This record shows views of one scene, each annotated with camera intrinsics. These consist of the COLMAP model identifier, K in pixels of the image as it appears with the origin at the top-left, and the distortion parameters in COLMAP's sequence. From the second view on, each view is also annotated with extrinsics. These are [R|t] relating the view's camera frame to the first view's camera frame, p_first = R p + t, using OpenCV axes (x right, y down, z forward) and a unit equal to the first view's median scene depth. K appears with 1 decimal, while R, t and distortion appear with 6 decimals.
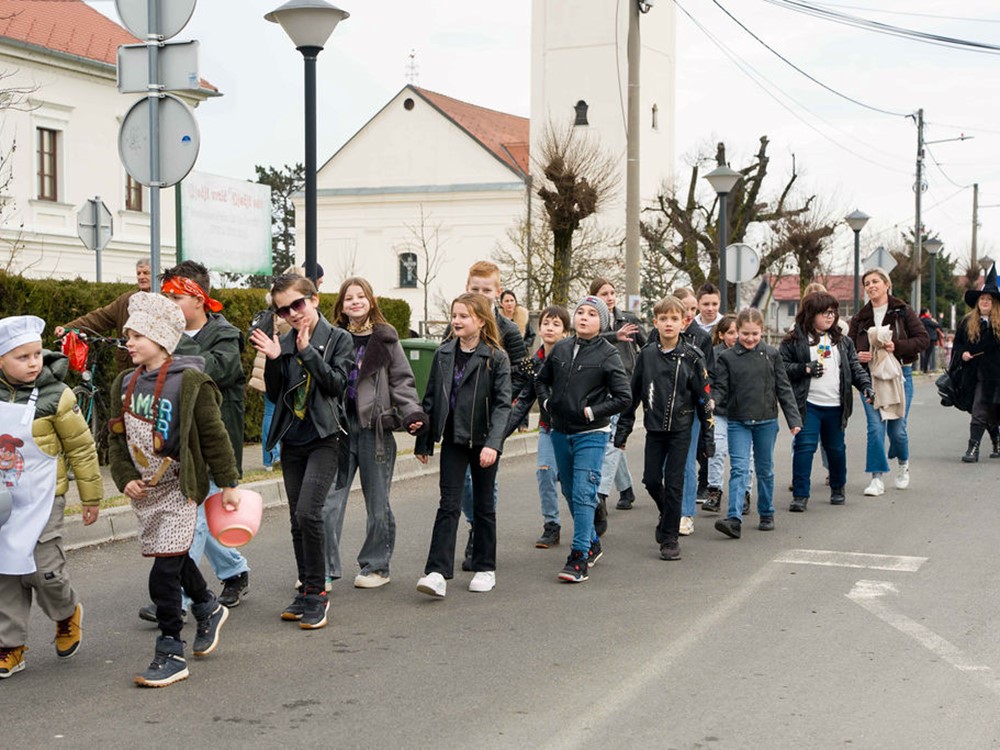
lens RADIAL K [[1727.9, 0, 488.0], [0, 1727.9, 374.3], [0, 0, 1]] dist [0.386692, -1.302812]
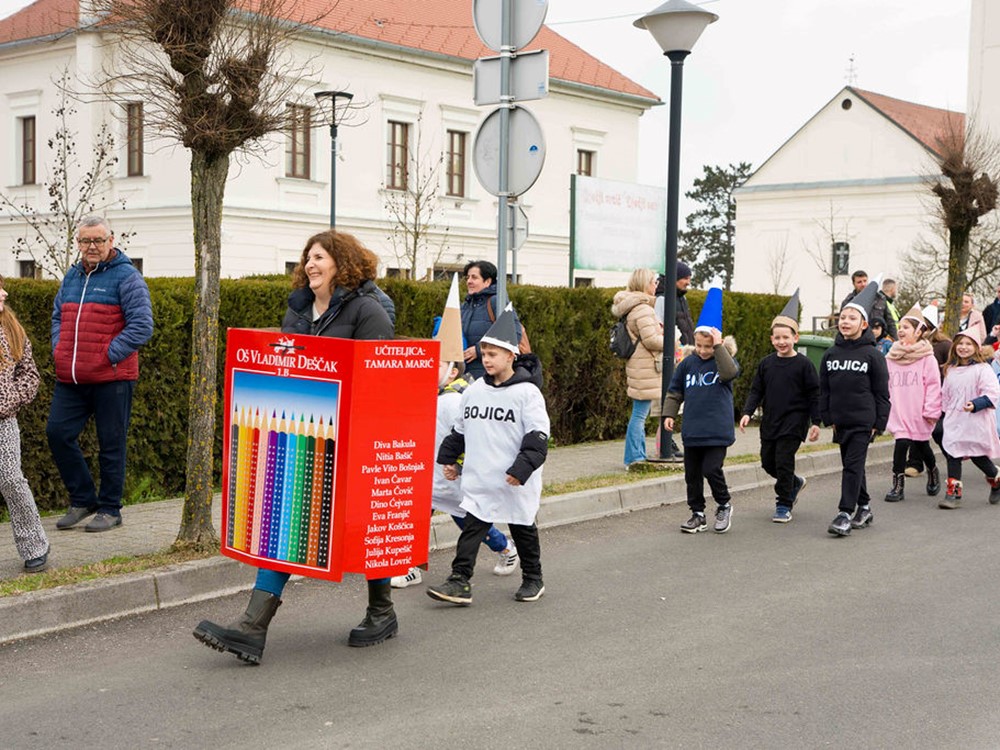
lens RADIAL K [[1517.9, 0, 486.9], [0, 1517.9, 378.5], [0, 0, 1]] dist [0.262697, -0.650341]
pose [[0.961597, 0.023218, -0.273483, 0.008016], [-0.017853, 0.999597, 0.022090, -0.003665], [0.273886, -0.016359, 0.961623, 0.025595]]
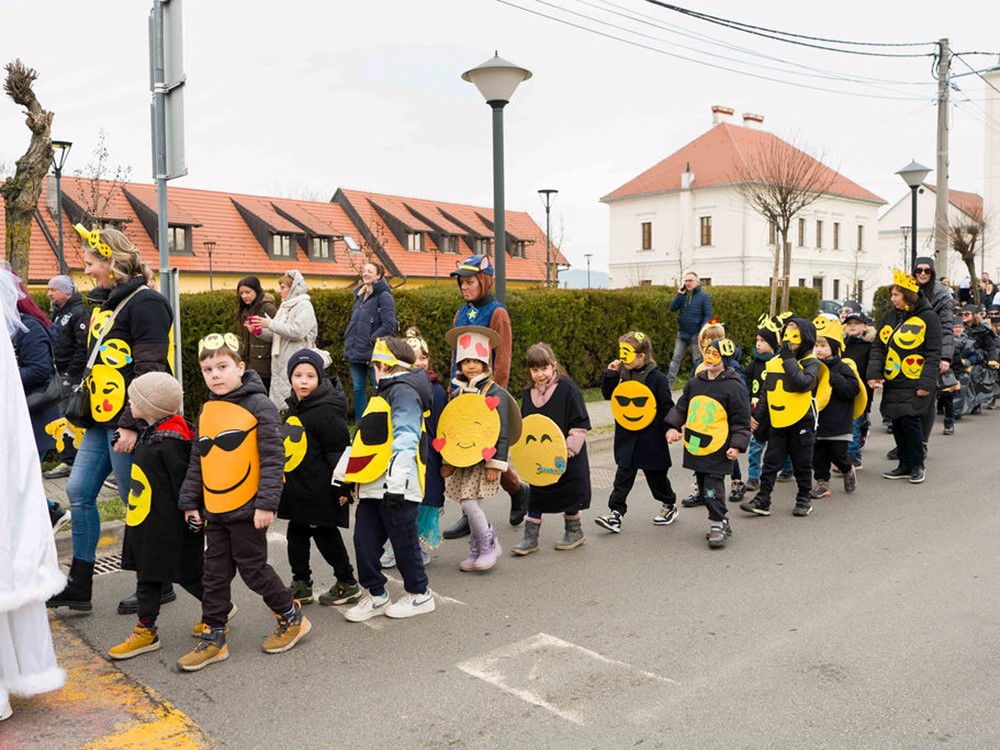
lens RADIAL K [[924.2, 0, 493.9], [0, 924.2, 369.9], [0, 0, 1]] dist [-0.055356, -0.033456]
pose [[0.923146, 0.011280, -0.384283, -0.136329], [0.009434, 0.998604, 0.051975, 0.006706], [0.384333, -0.051606, 0.921751, -0.365908]]
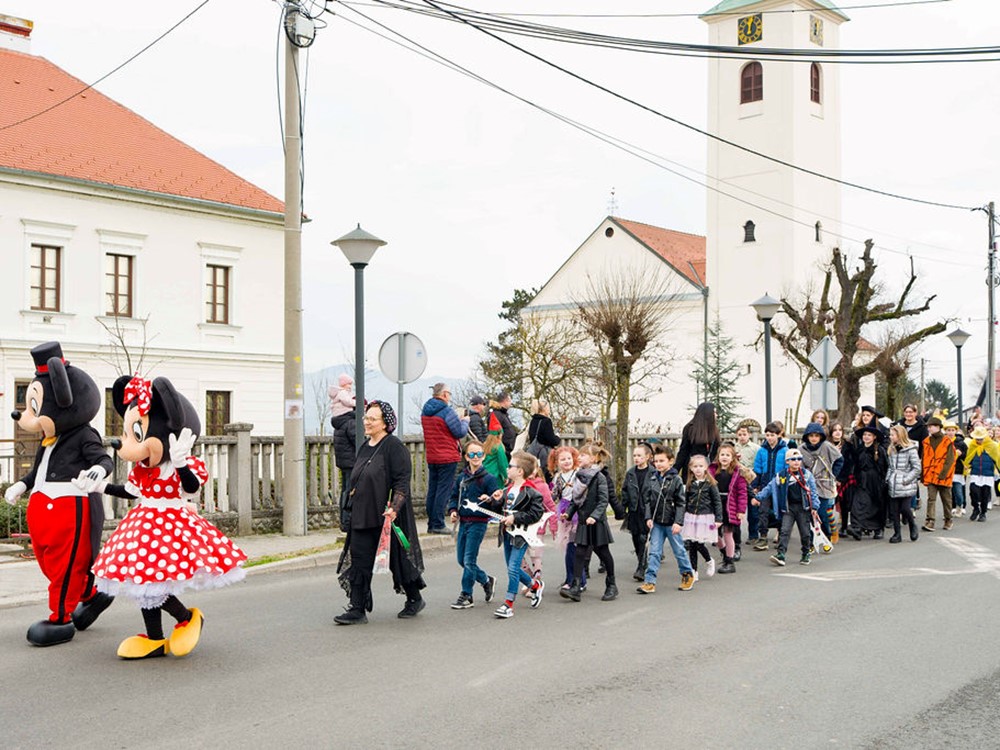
lens RADIAL K [[1246.4, 0, 438.4], [0, 1246.4, 406.5], [0, 0, 1]] dist [0.031686, -0.107170]
pose [[0.953422, -0.006804, -0.301564, 0.136476], [-0.002884, 0.999494, -0.031668, -0.010635], [0.301627, 0.031063, 0.952920, 0.206772]]
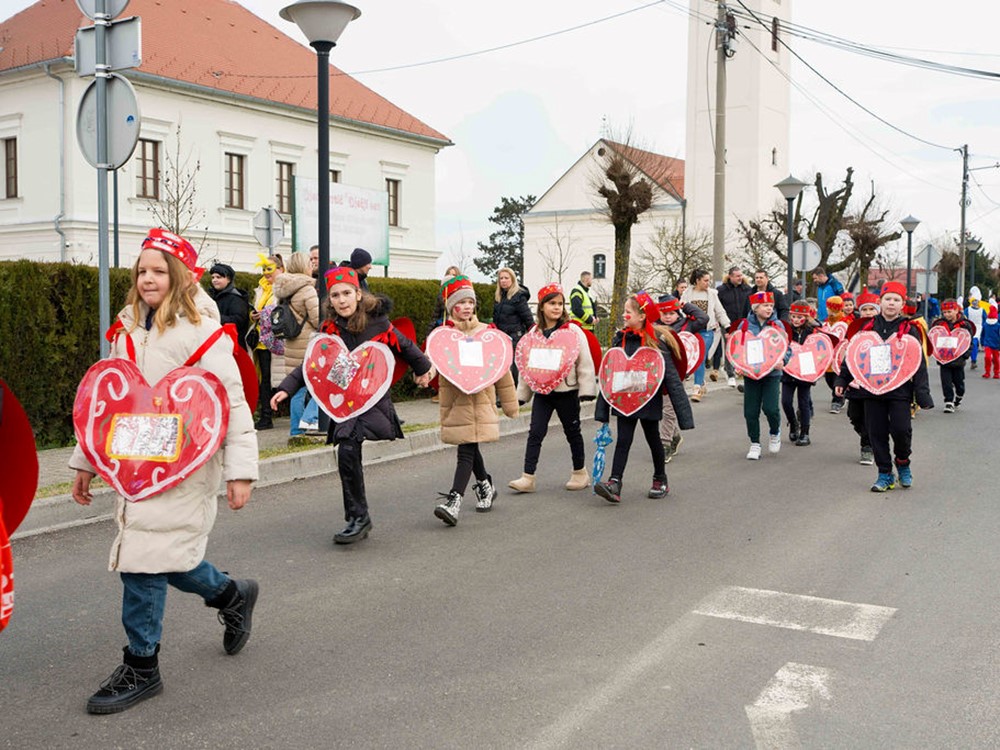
lens RADIAL K [[1120.5, 0, 495.8], [0, 1120.5, 380.4], [0, 0, 1]] dist [0.066470, -0.176537]
pose [[0.987587, 0.010223, -0.156737, 0.022565], [-0.003929, 0.999175, 0.040409, -0.002637], [0.157021, -0.039292, 0.986813, 0.071784]]
